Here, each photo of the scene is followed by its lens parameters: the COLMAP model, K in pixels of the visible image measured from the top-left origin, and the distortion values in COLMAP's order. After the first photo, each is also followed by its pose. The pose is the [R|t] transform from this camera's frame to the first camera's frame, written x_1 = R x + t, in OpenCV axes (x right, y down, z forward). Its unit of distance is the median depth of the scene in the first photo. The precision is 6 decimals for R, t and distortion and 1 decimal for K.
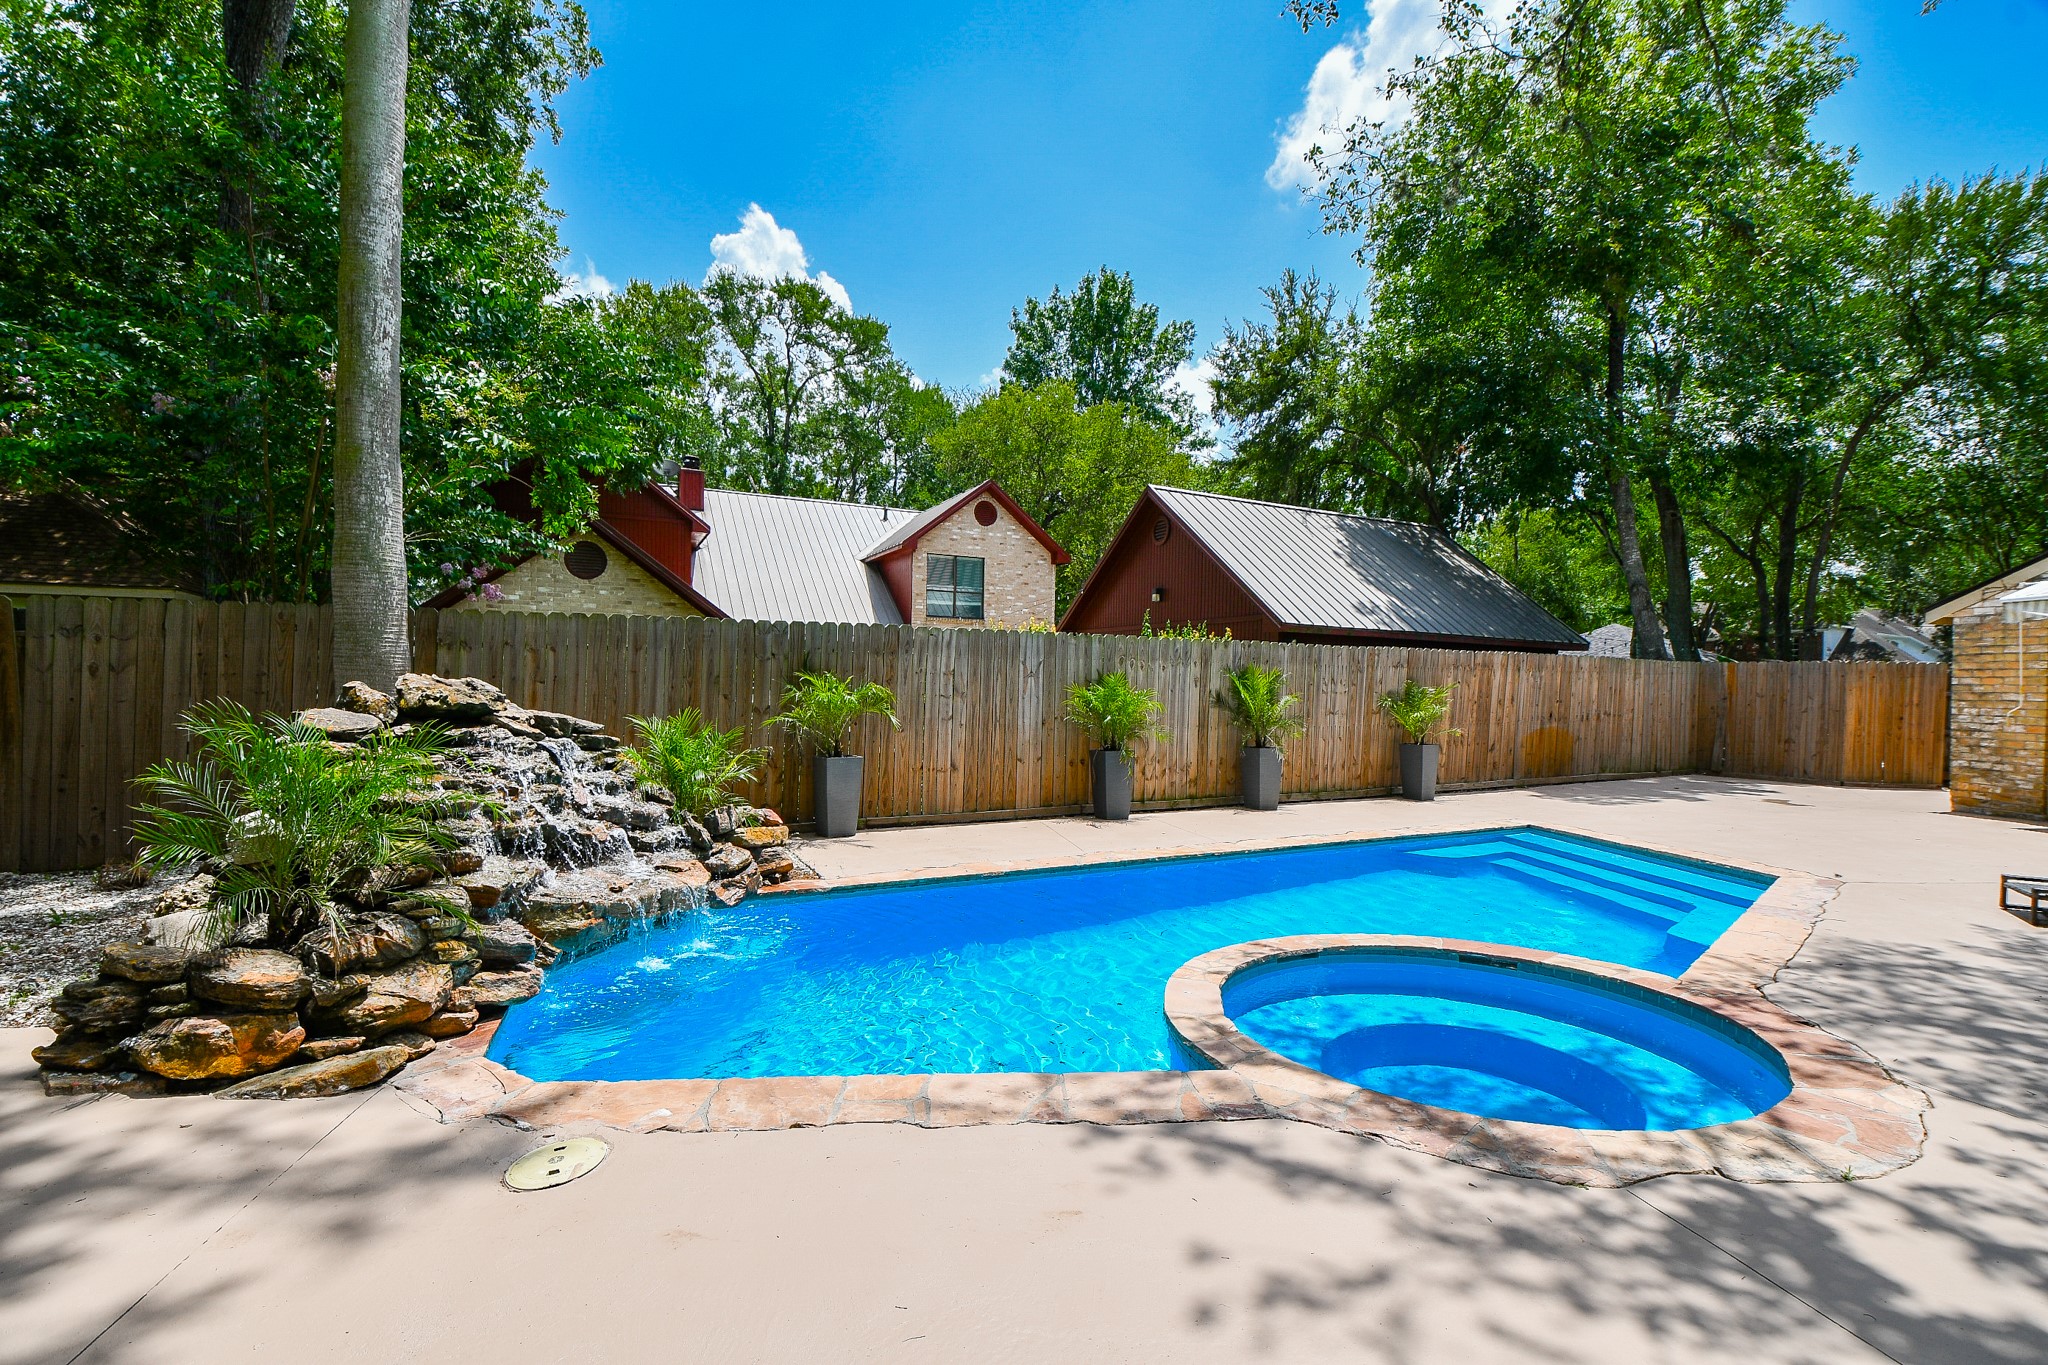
lens RADIAL K [[902.5, 0, 1055.4], [0, 902.5, 705.7], [0, 0, 1]] dist [0.000520, -0.021782]
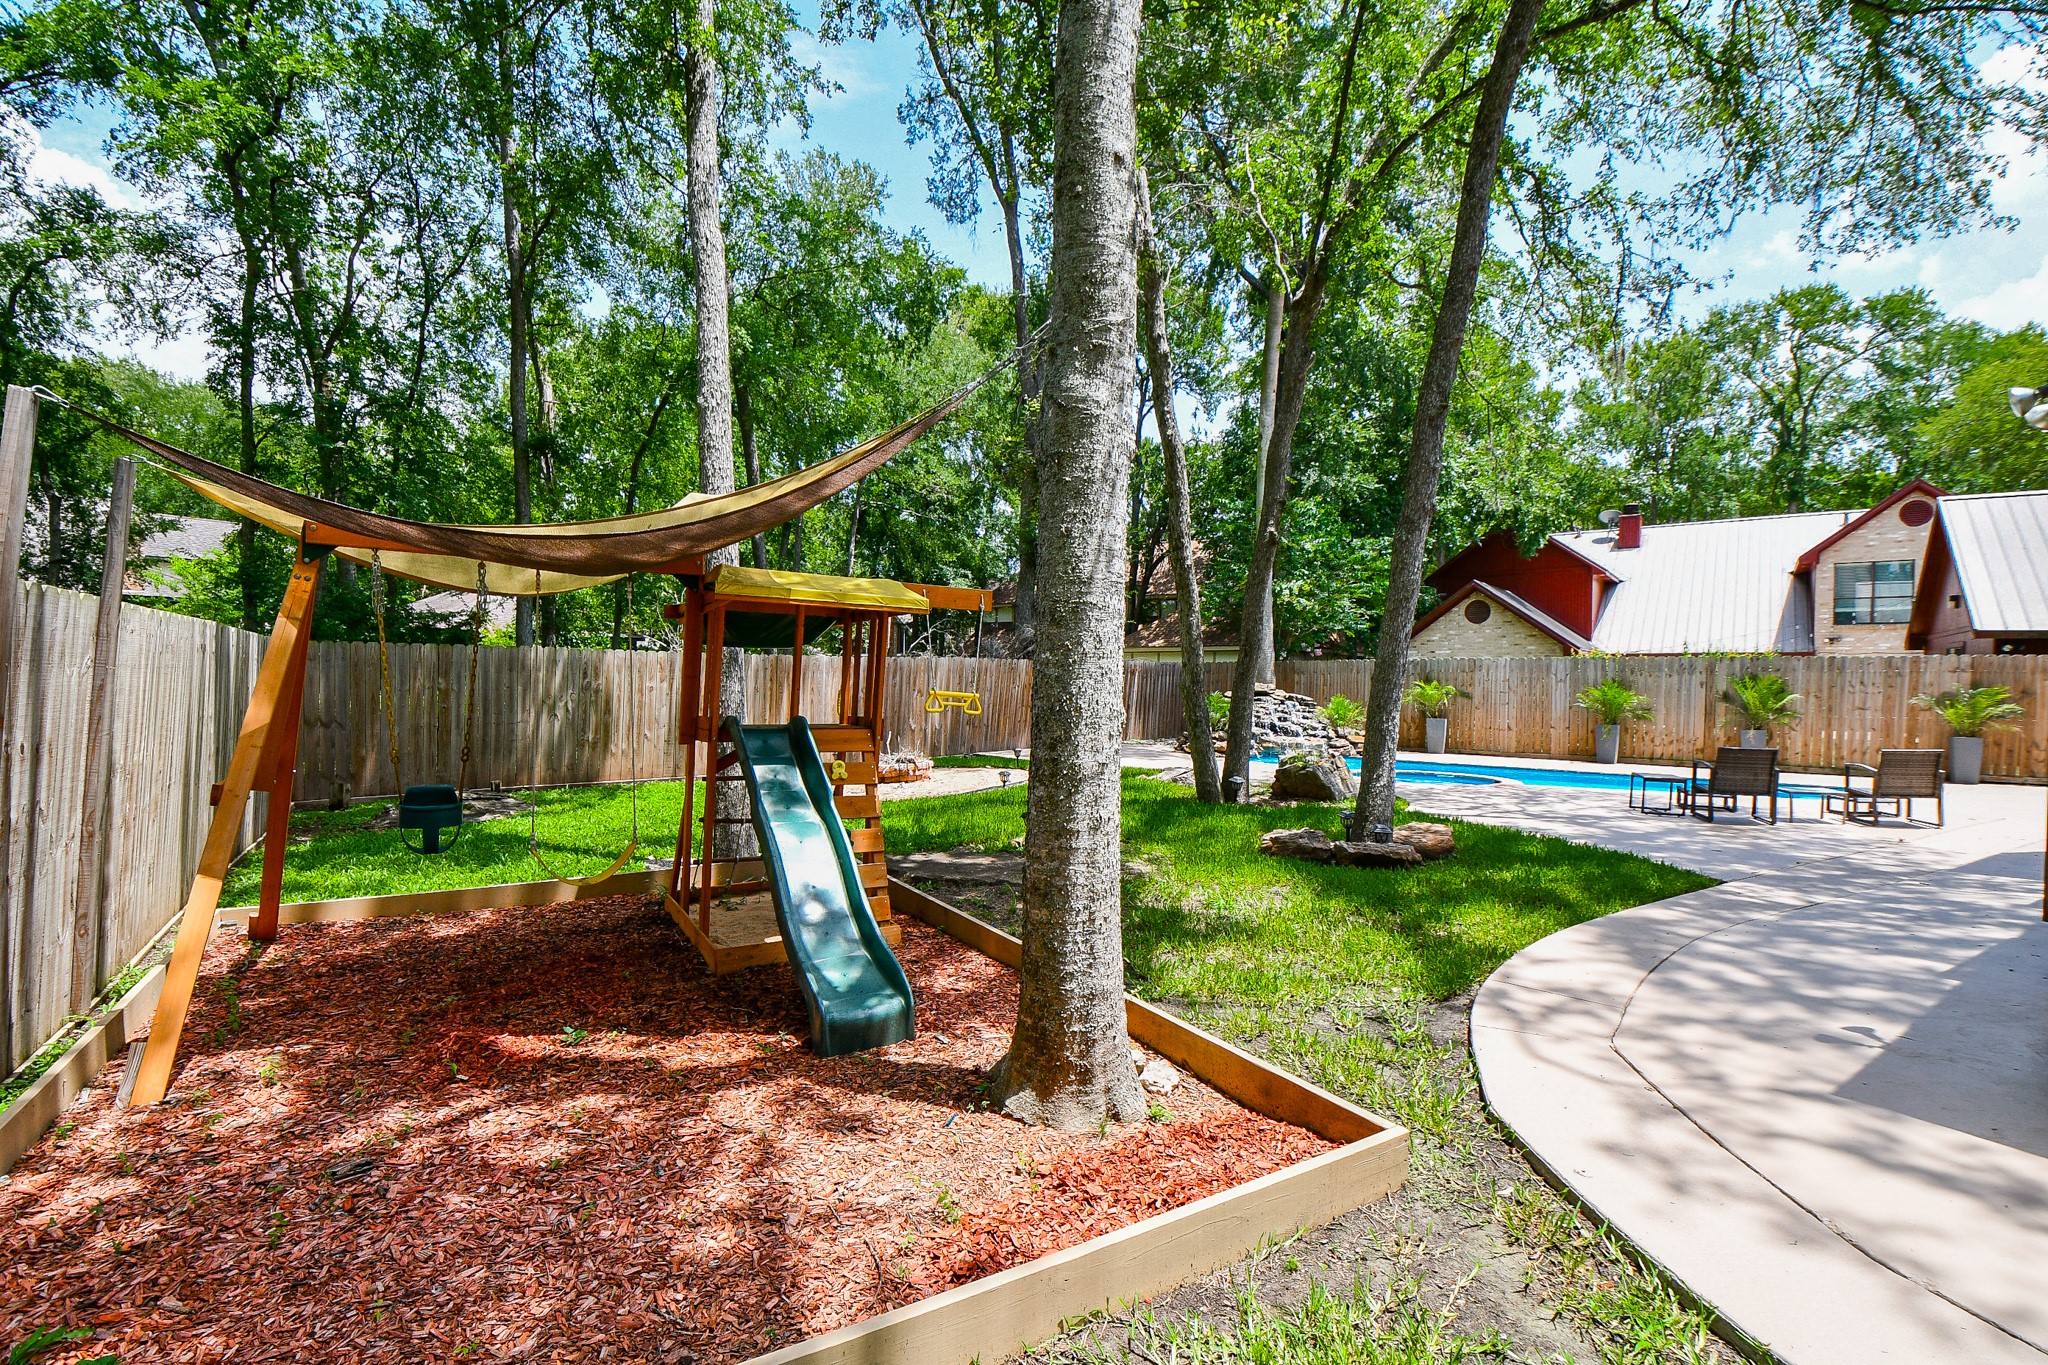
lens RADIAL K [[937.8, 0, 1032.3], [0, 937.8, 688.1], [0, 0, 1]] dist [0.000108, -0.012225]
pose [[0.404870, -0.001552, -0.914373, 1.514814], [-0.026346, 0.999564, -0.013362, 0.038835], [0.913995, 0.029500, 0.404653, -0.878212]]
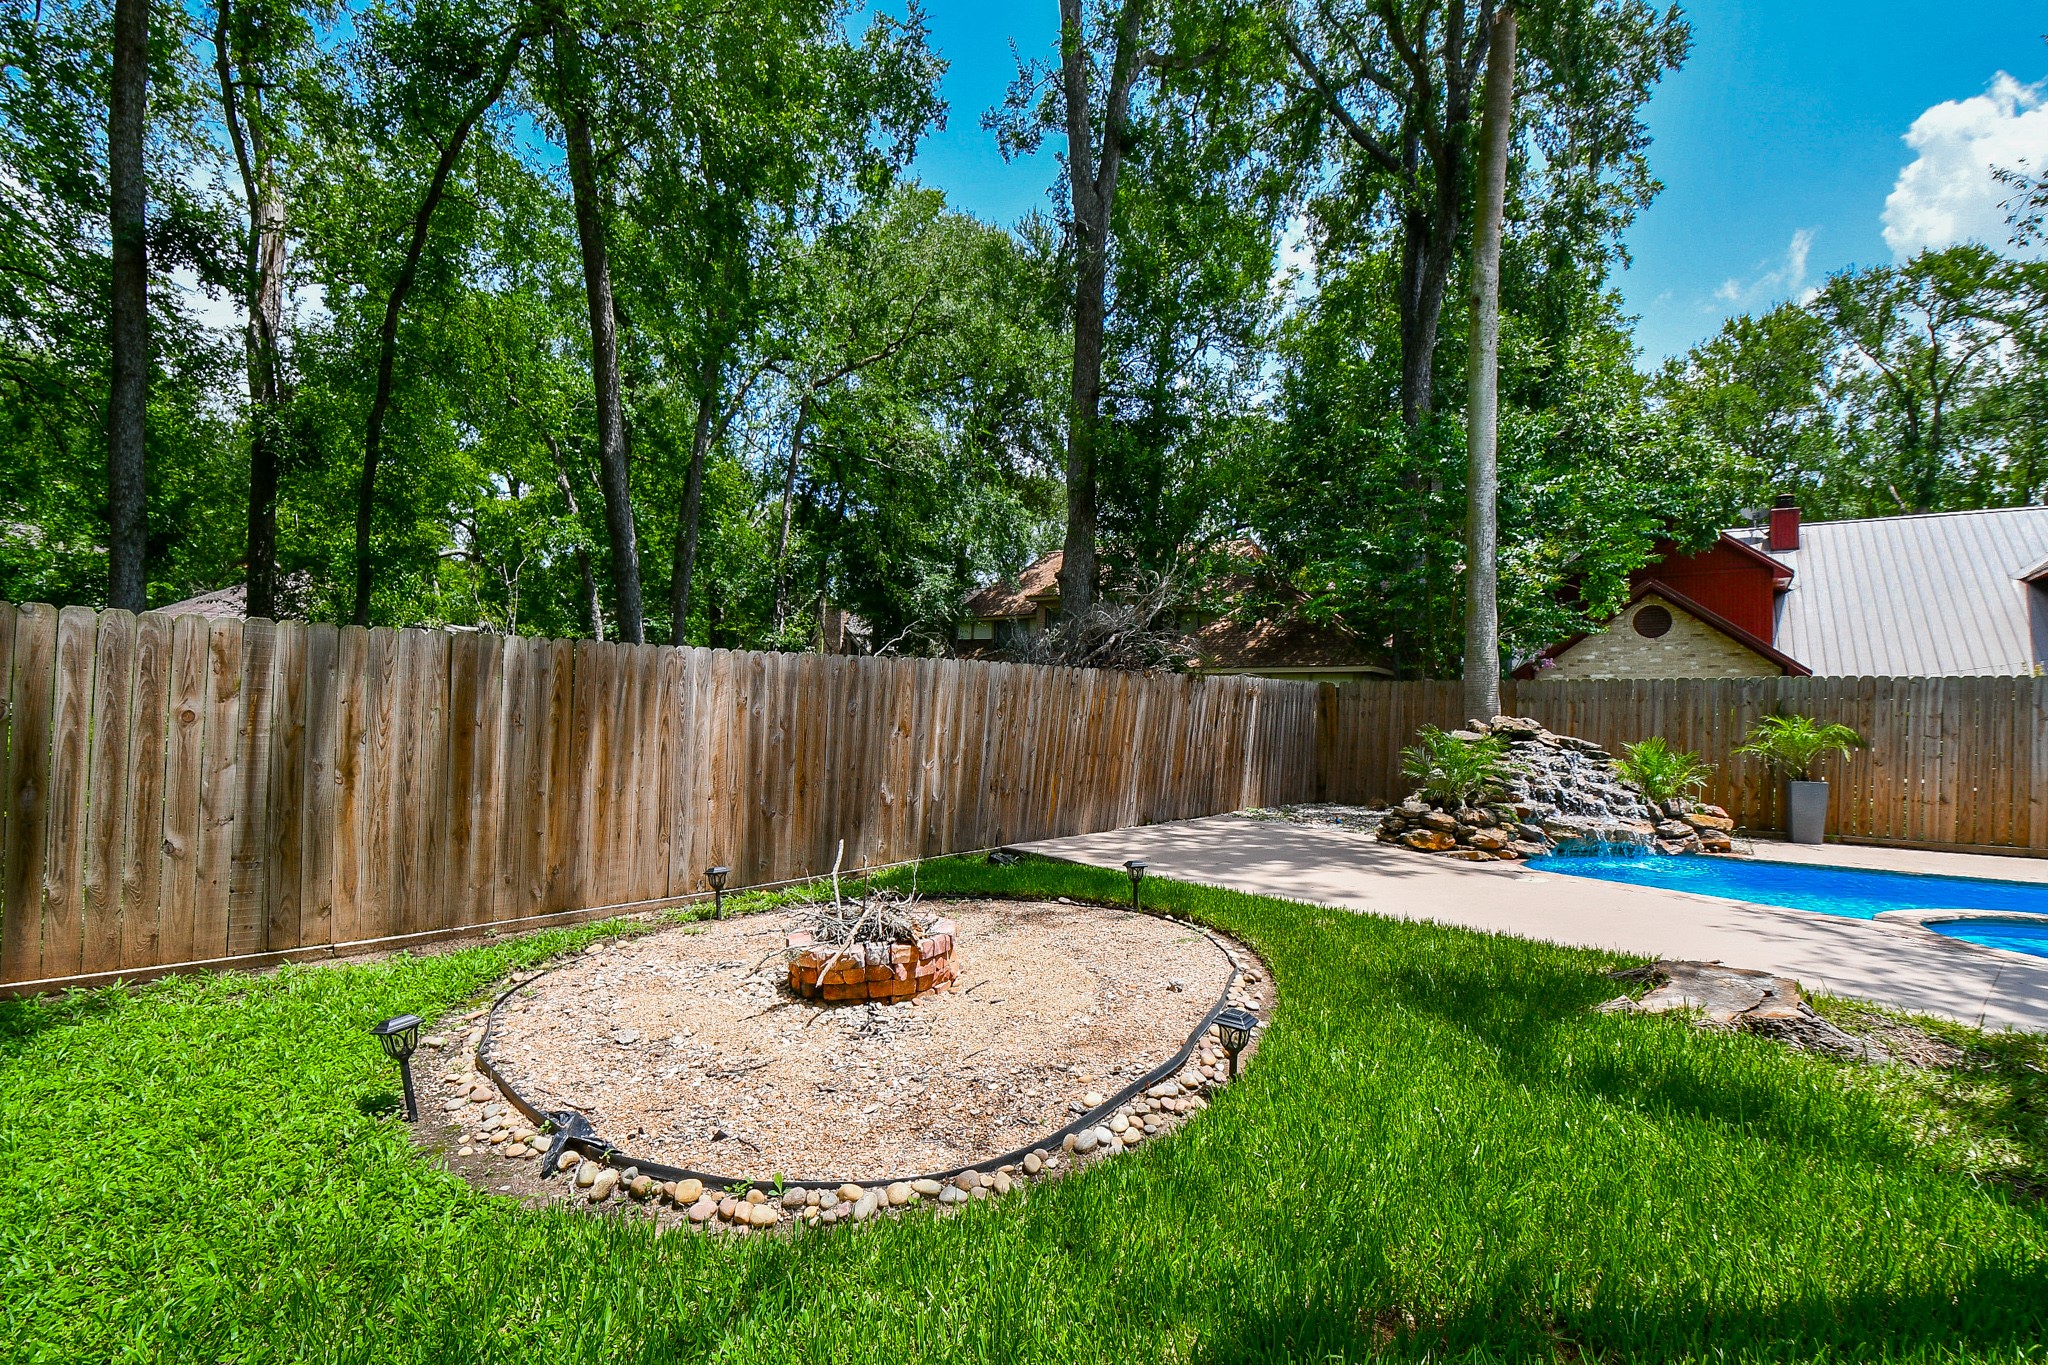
lens RADIAL K [[934.5, 0, 1024.0], [0, 934.5, 682.5], [0, 0, 1]] dist [0.014561, -0.020933]
pose [[0.440770, -0.032165, -0.897043, 0.471842], [-0.034901, 0.997988, -0.052934, 0.025695], [0.896941, 0.054640, 0.438761, -0.596167]]
